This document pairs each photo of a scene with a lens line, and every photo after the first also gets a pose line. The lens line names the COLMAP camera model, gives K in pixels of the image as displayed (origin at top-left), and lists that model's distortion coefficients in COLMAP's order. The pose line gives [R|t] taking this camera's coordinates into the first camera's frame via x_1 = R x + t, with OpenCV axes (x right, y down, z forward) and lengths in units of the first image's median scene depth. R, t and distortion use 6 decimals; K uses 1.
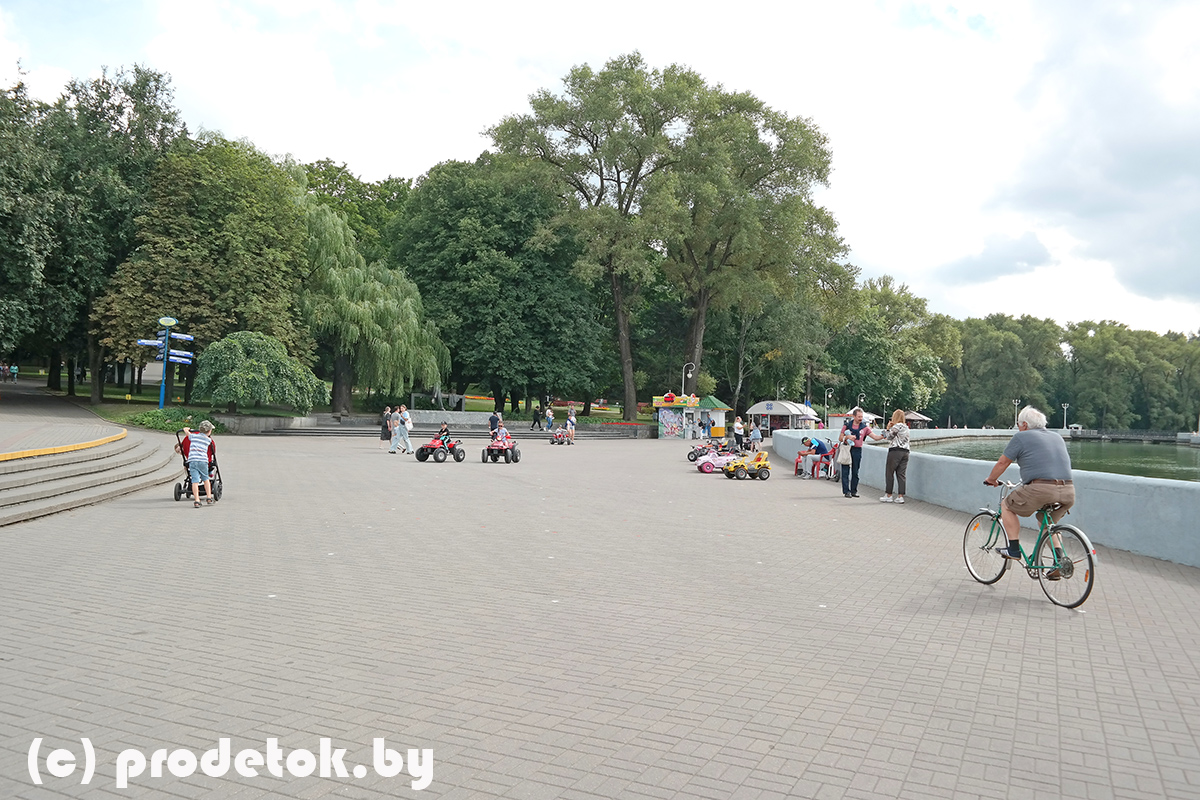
lens RADIAL K [[983.2, 0, 598.9], [0, 983.2, 398.0], [0, 0, 1]] dist [-0.049696, -0.005717]
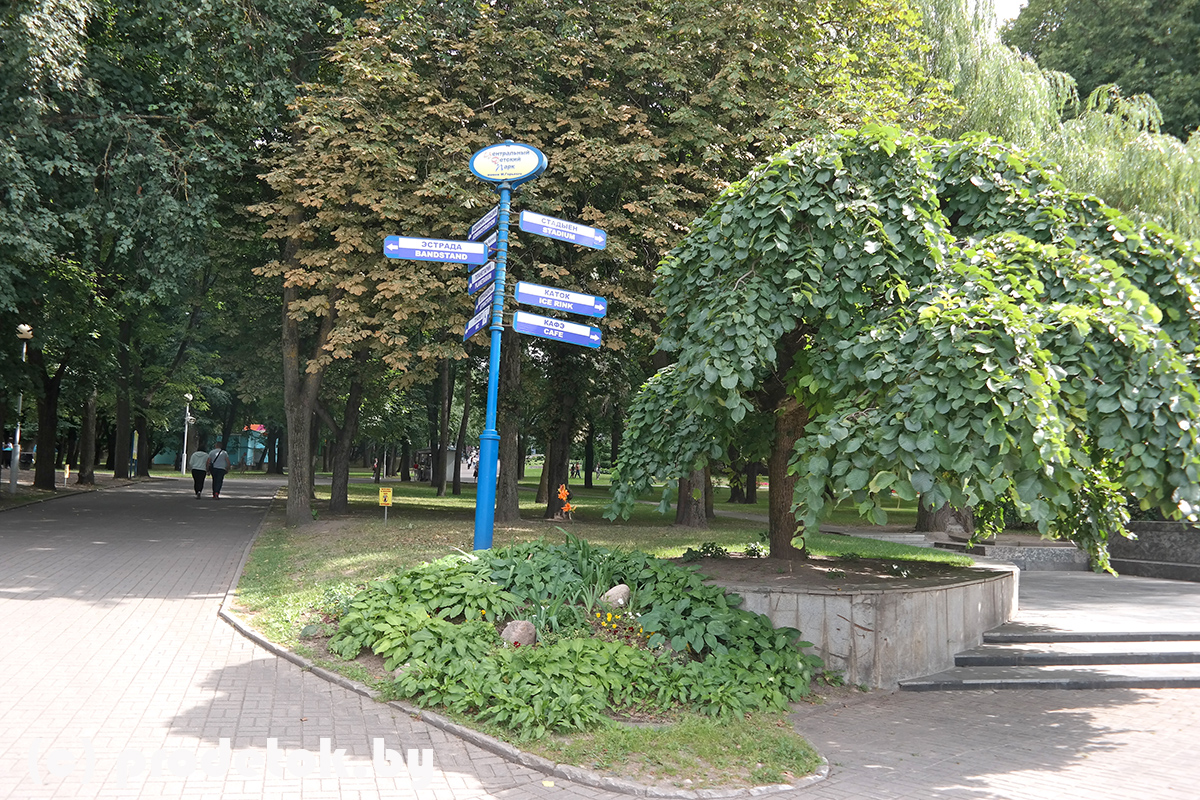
lens RADIAL K [[983.2, 0, 599.5], [0, 983.2, 401.2], [0, 0, 1]] dist [-0.049696, -0.005717]
pose [[0.946378, -0.044473, -0.319985, -0.348219], [0.010855, 0.994297, -0.106088, 0.002977], [0.322878, 0.096926, 0.941464, 0.789386]]
